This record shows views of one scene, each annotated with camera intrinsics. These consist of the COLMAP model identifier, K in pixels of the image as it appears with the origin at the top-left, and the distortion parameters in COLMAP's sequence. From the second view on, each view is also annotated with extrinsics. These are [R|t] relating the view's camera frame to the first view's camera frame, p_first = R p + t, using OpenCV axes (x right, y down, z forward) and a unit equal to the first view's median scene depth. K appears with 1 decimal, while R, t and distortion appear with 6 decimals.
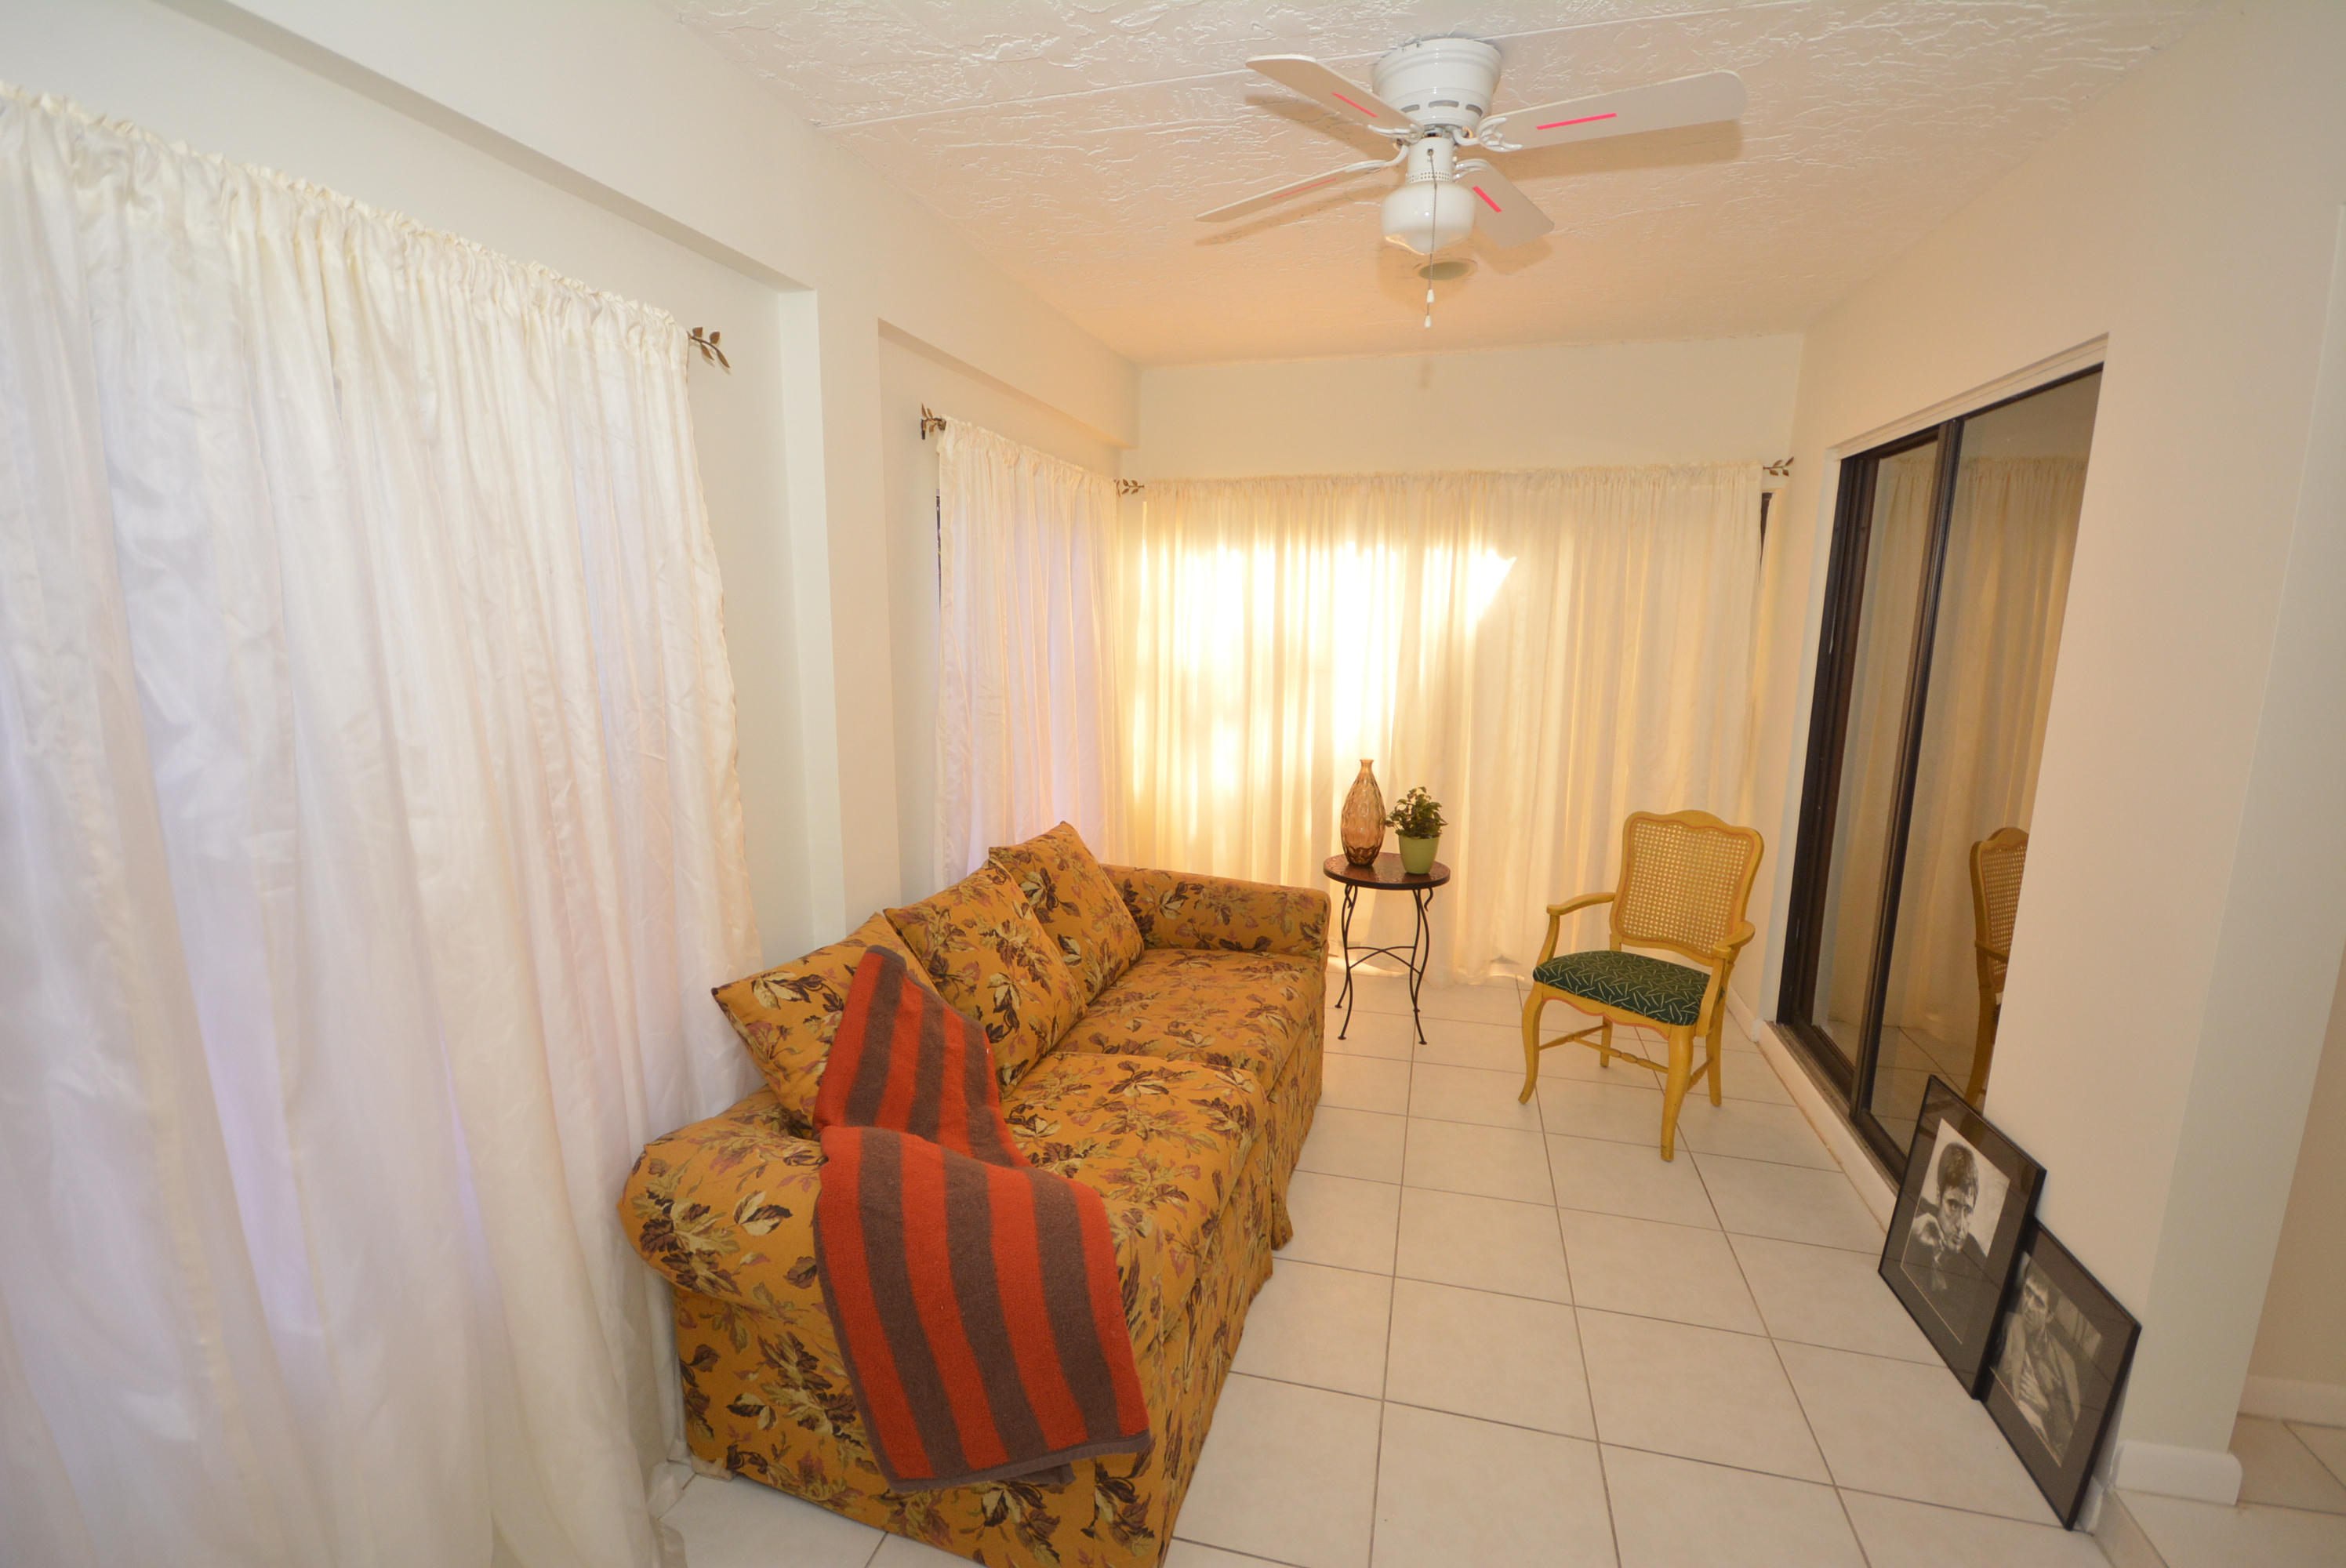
lens RADIAL K [[1036.5, 0, 1177.7], [0, 1036.5, 791.1], [0, 0, 1]] dist [-0.000050, -0.000250]
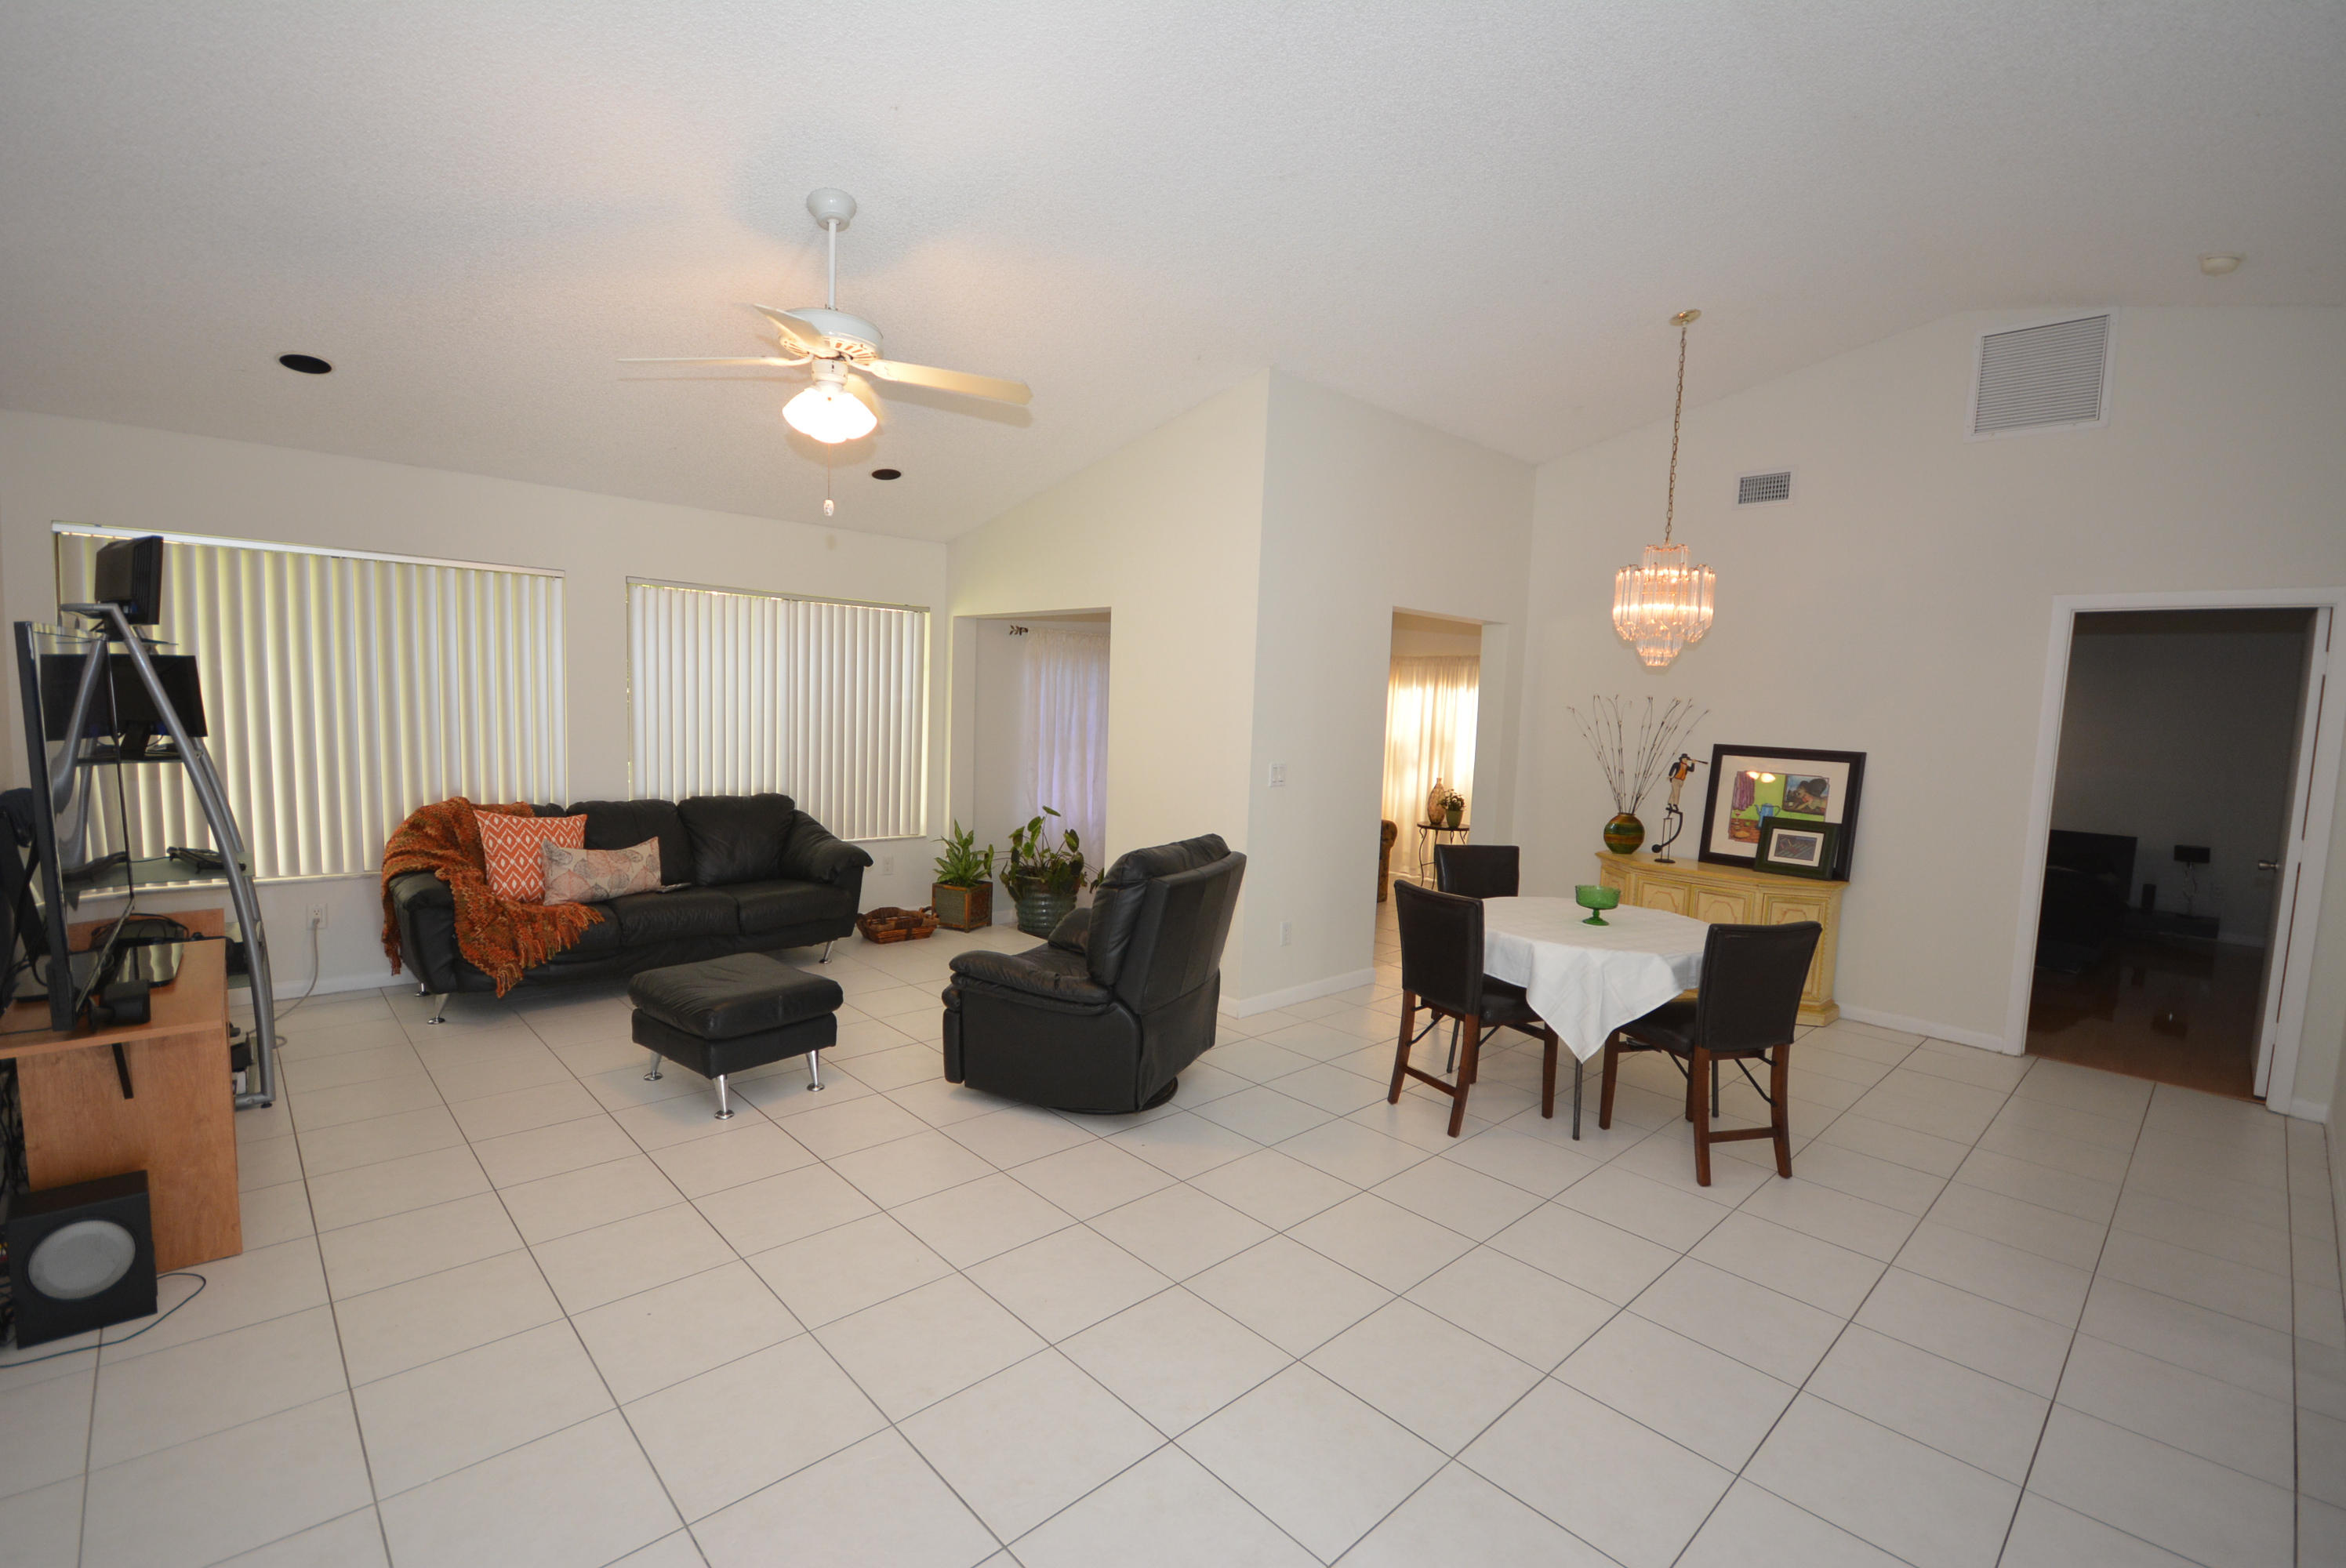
lens RADIAL K [[1036.5, 0, 1177.7], [0, 1036.5, 791.1], [0, 0, 1]] dist [-0.000050, -0.000250]
pose [[0.849552, 0.056085, -0.524515, 1.085888], [-0.114226, 0.990299, -0.079120, 0.295066], [0.514989, 0.127129, 0.847717, -1.506935]]
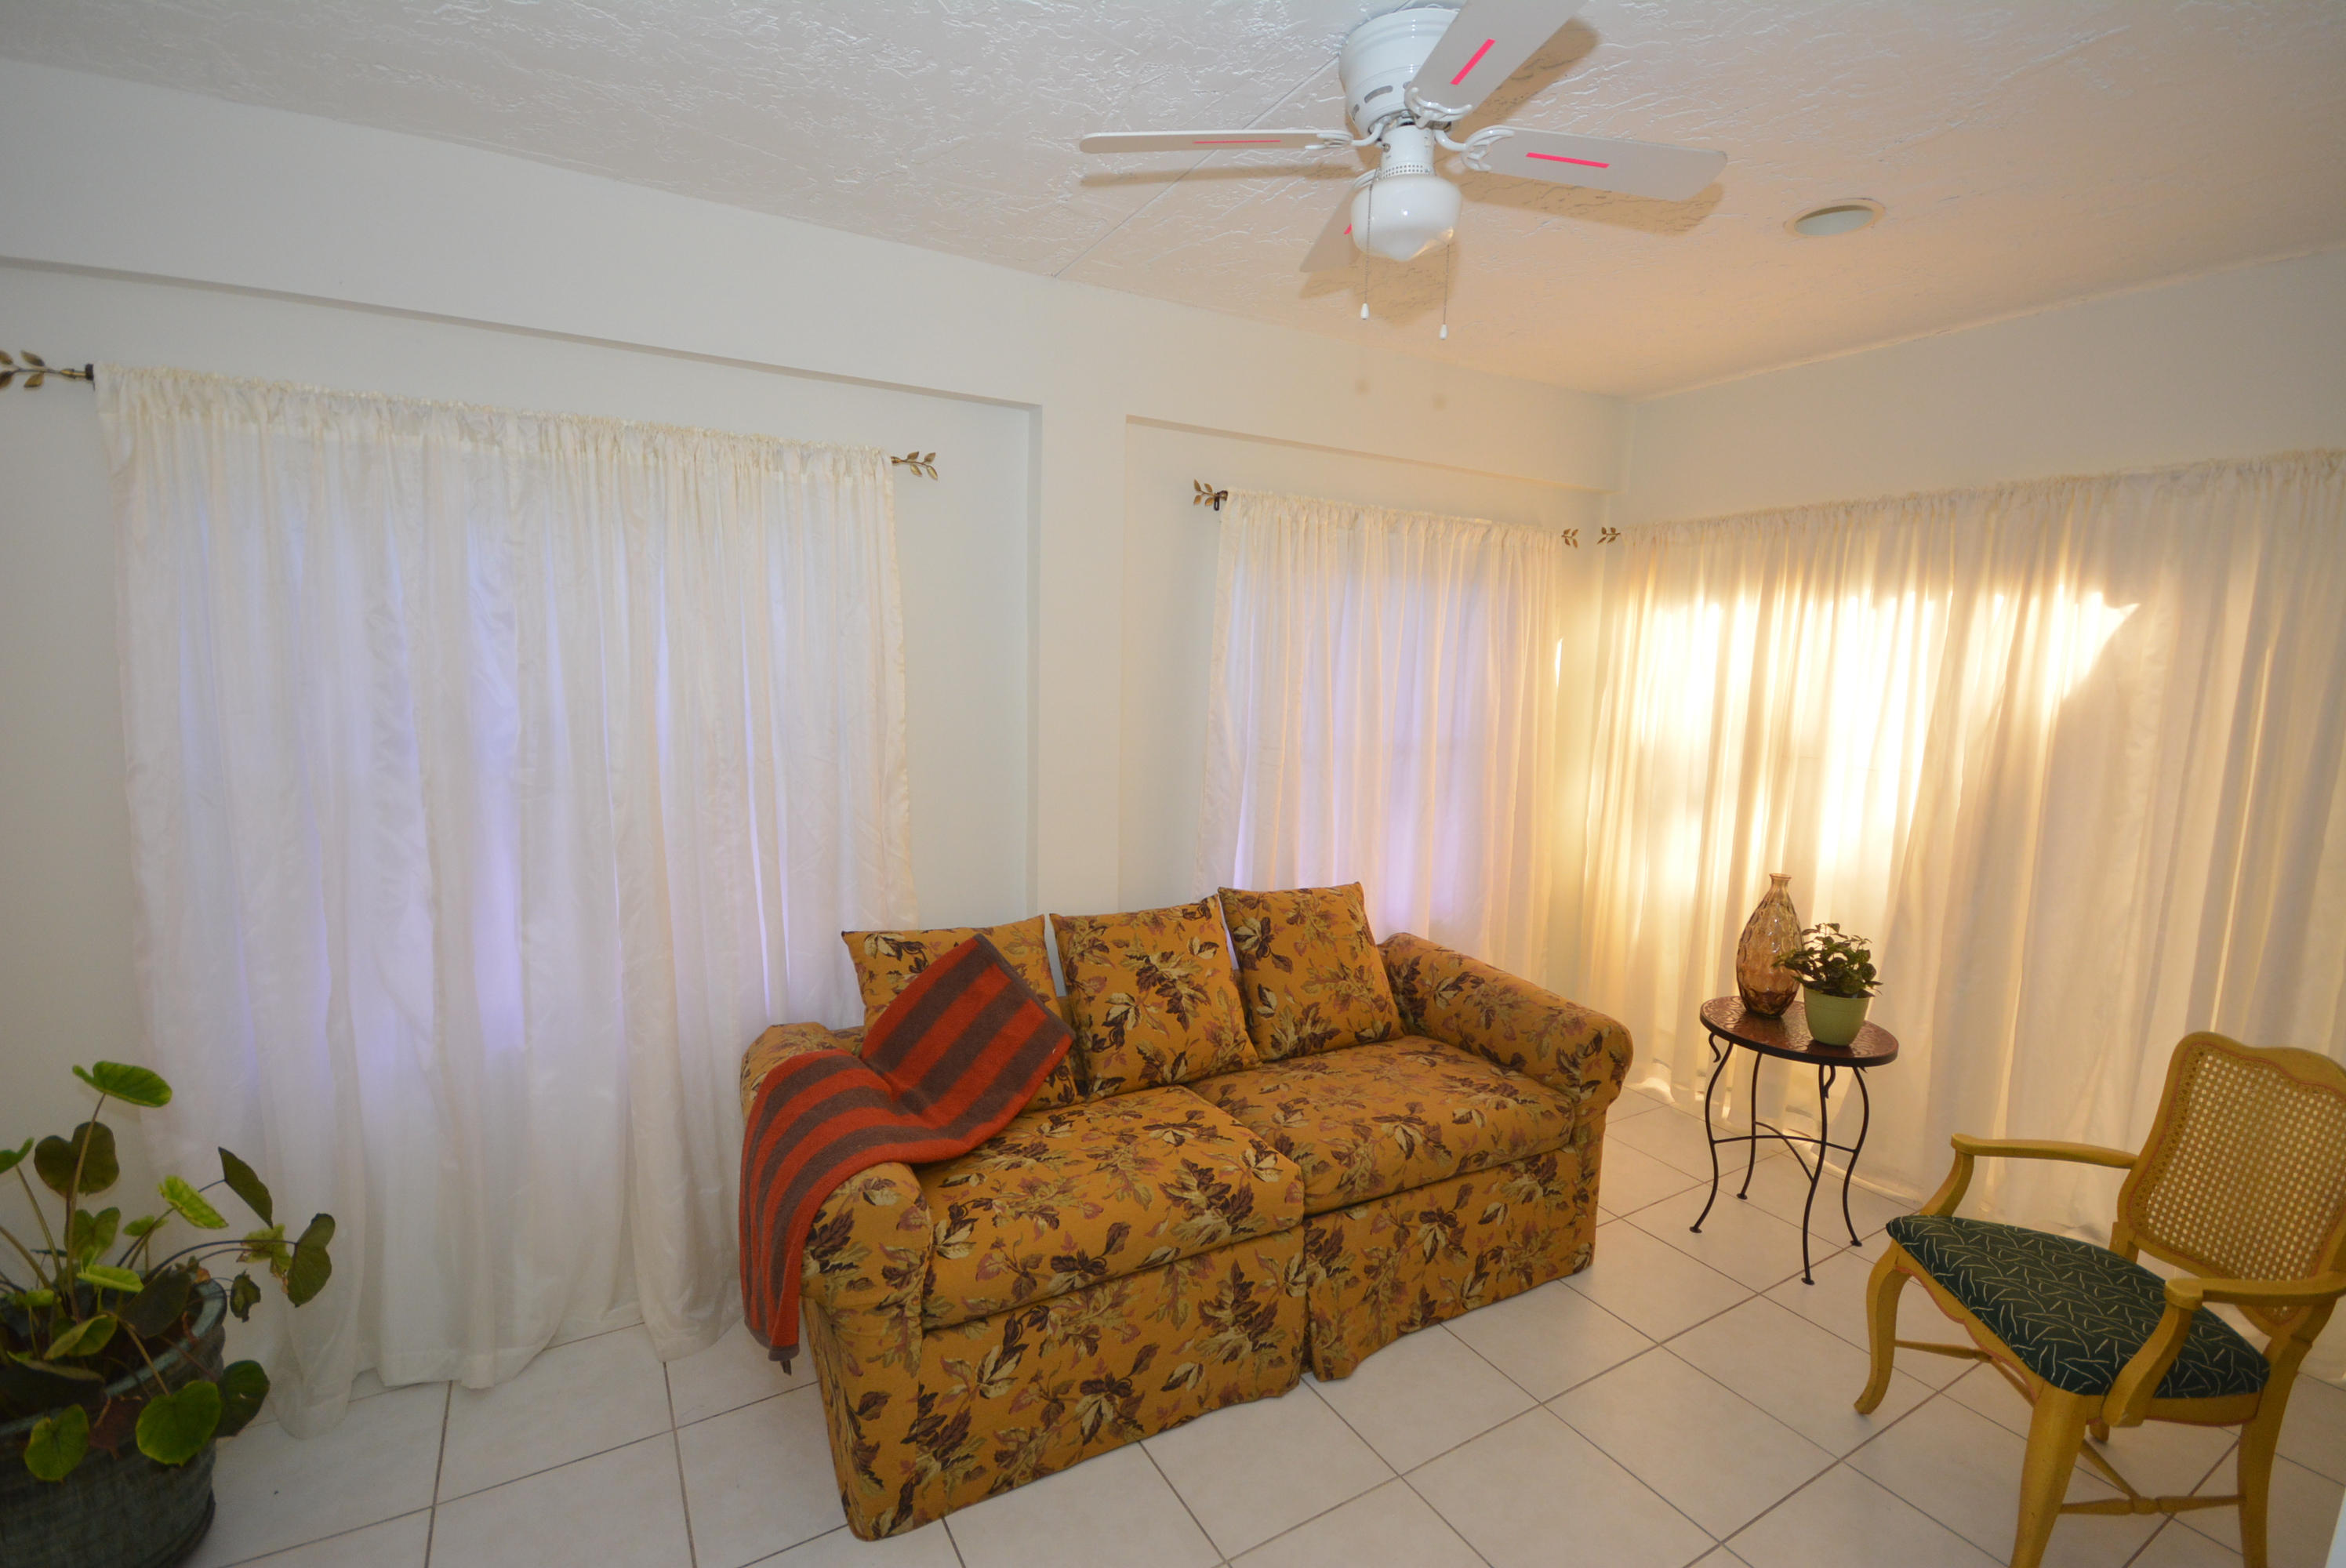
lens RADIAL K [[1029.4, 0, 1167.2], [0, 1029.4, 796.5], [0, 0, 1]] dist [0.000109, 0.000064]
pose [[0.704106, 0.107972, -0.701838, 0.469074], [-0.144349, 0.989499, 0.007411, -0.034547], [0.695269, 0.096091, 0.712298, 0.187082]]
